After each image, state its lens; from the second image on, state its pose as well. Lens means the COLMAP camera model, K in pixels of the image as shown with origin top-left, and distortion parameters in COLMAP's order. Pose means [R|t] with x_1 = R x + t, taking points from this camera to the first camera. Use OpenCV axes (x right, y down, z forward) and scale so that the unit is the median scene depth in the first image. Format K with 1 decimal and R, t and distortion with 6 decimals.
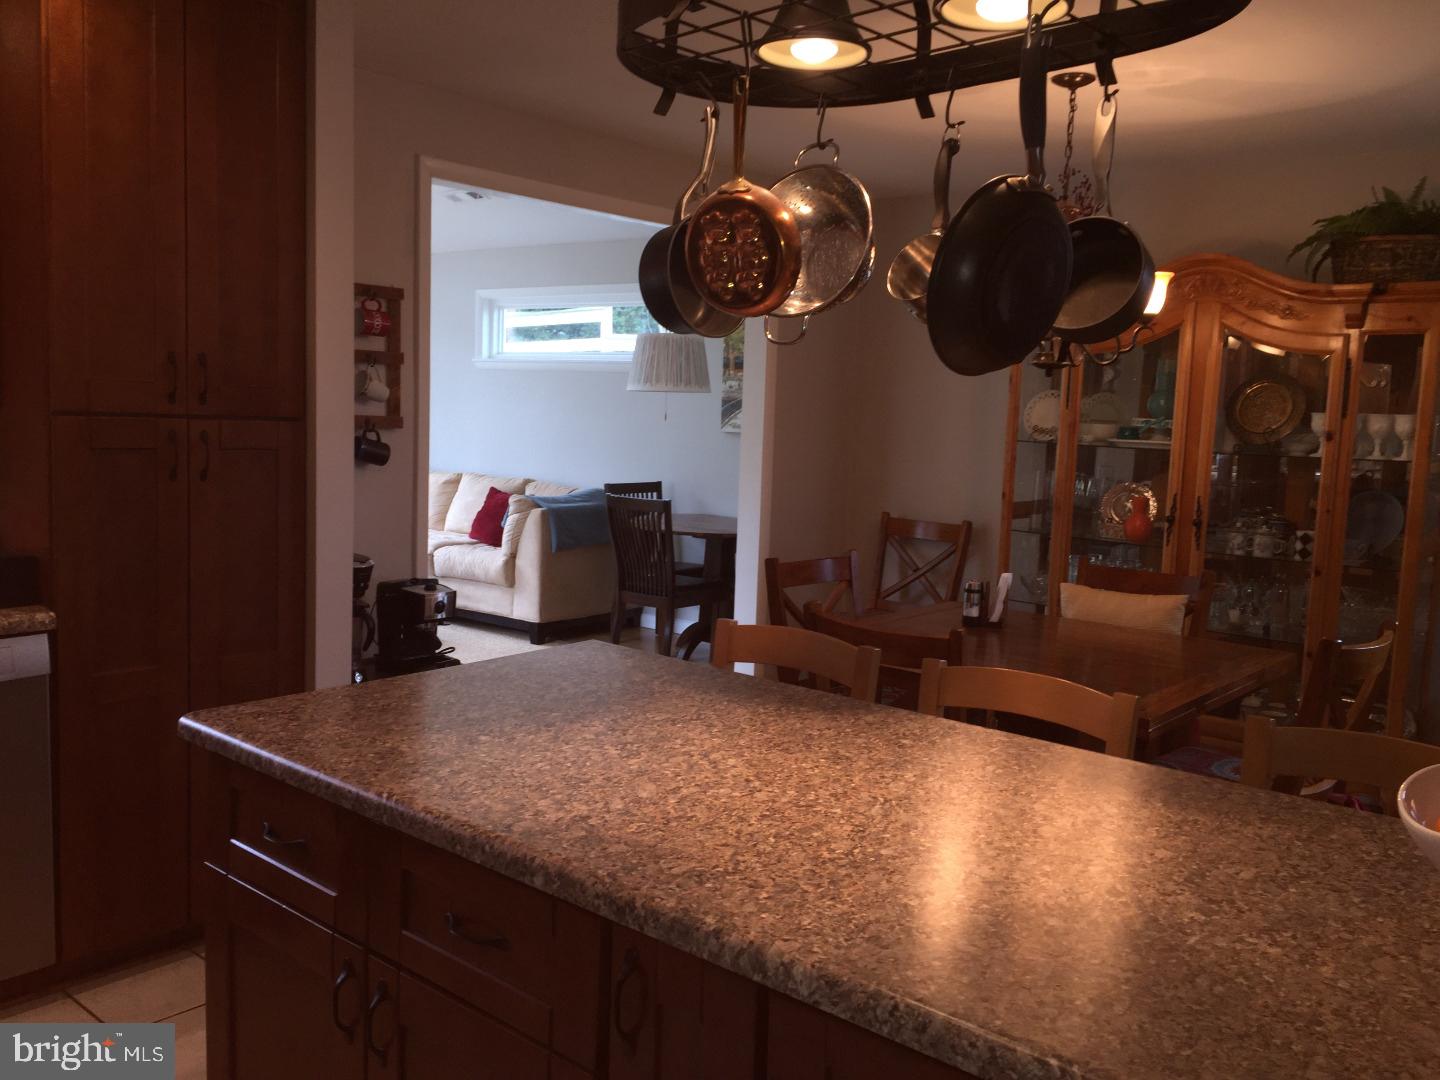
lens RADIAL K [[1231.3, 0, 717.9], [0, 1231.3, 538.2], [0, 0, 1]] dist [0.081971, -0.093197]
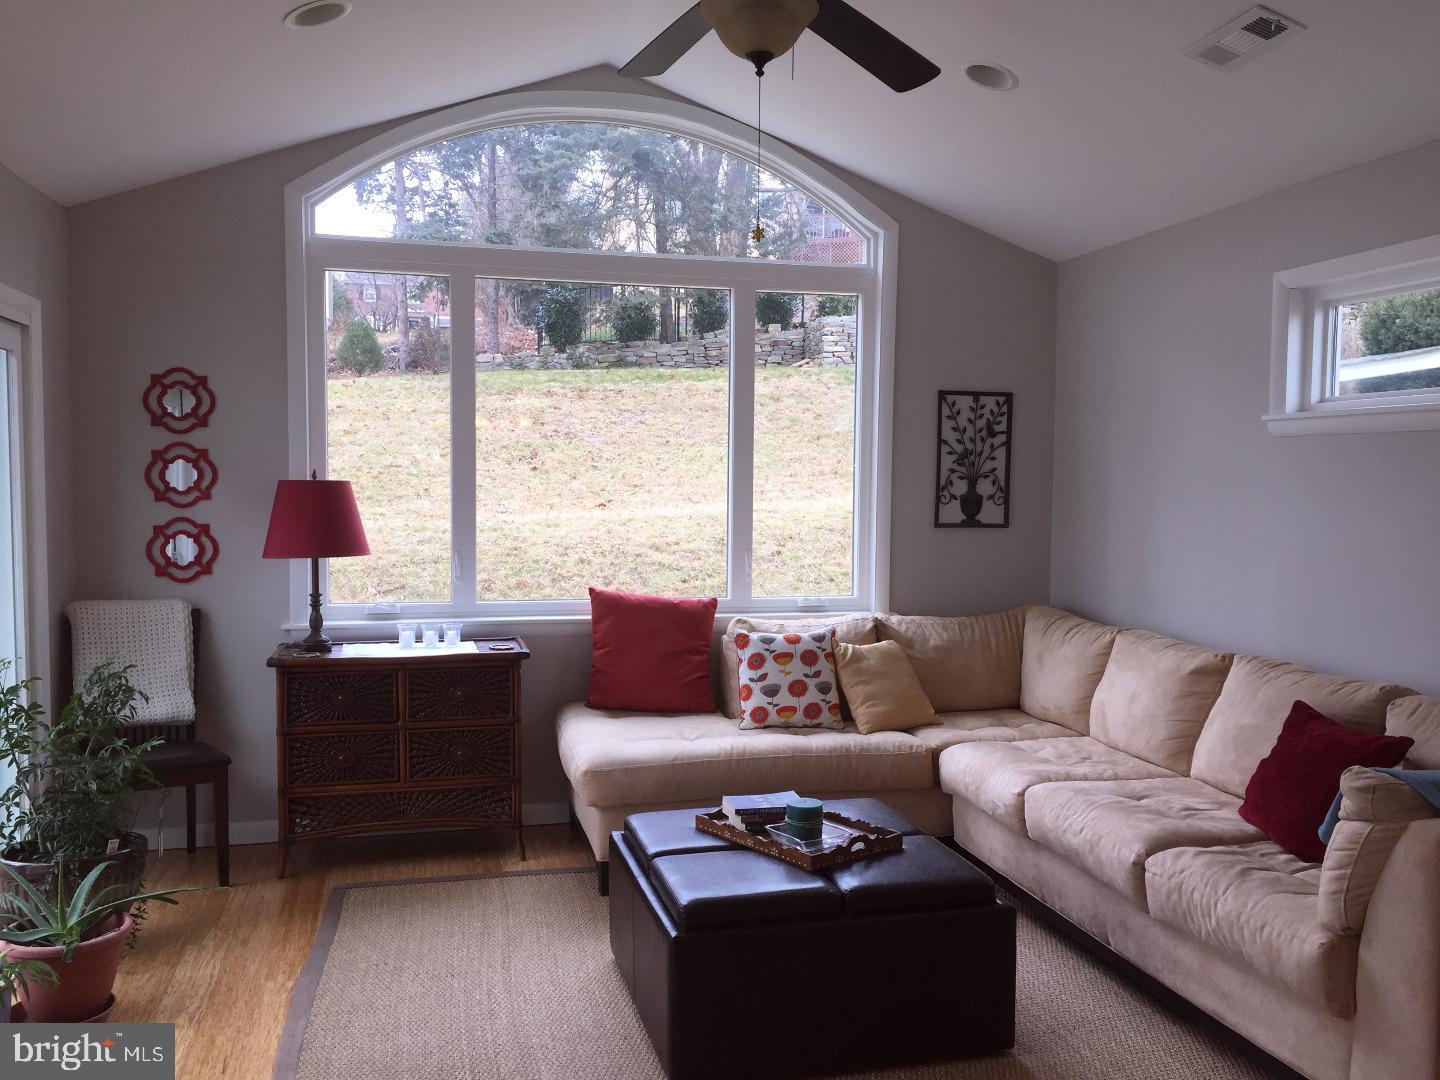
lens RADIAL K [[1231.3, 0, 717.3], [0, 1231.3, 540.8], [0, 0, 1]] dist [0.081971, -0.093197]
pose [[0.805225, 0.000949, -0.592968, -0.089663], [-0.042227, 0.997552, -0.055747, -0.066680], [0.591463, 0.069928, 0.803294, 0.536869]]
